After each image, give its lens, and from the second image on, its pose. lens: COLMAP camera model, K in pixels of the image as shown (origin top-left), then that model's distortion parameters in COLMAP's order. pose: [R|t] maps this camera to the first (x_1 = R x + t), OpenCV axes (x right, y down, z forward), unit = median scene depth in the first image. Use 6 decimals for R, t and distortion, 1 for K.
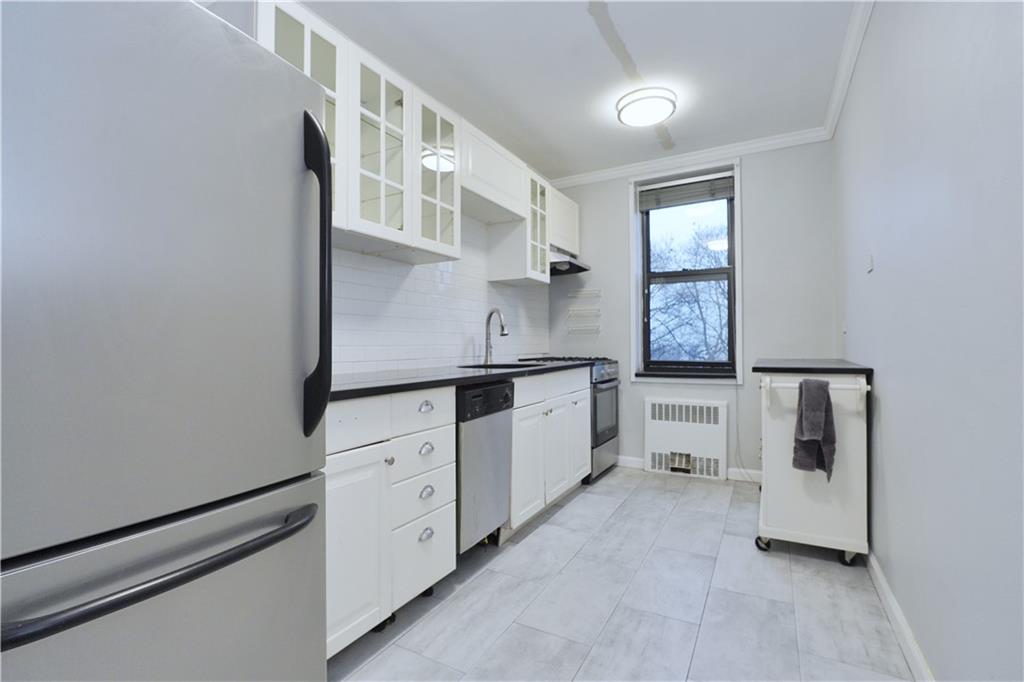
lens RADIAL K [[465.7, 0, 510.7], [0, 465.7, 343.8], [0, 0, 1]] dist [-0.024527, 0.011500]
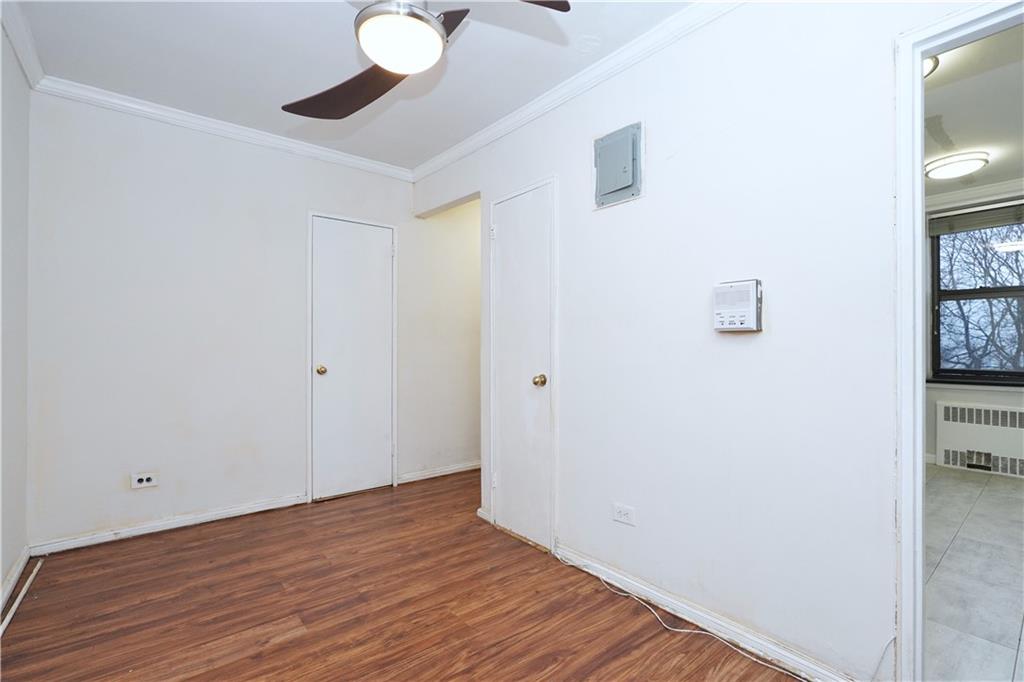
lens RADIAL K [[465.7, 0, 510.7], [0, 465.7, 343.8], [0, 0, 1]] dist [-0.024527, 0.011500]
pose [[0.930504, 0.003564, -0.366264, -0.293793], [-0.003535, 0.999993, 0.000750, -0.024652], [0.366264, 0.000597, 0.930511, -0.471526]]
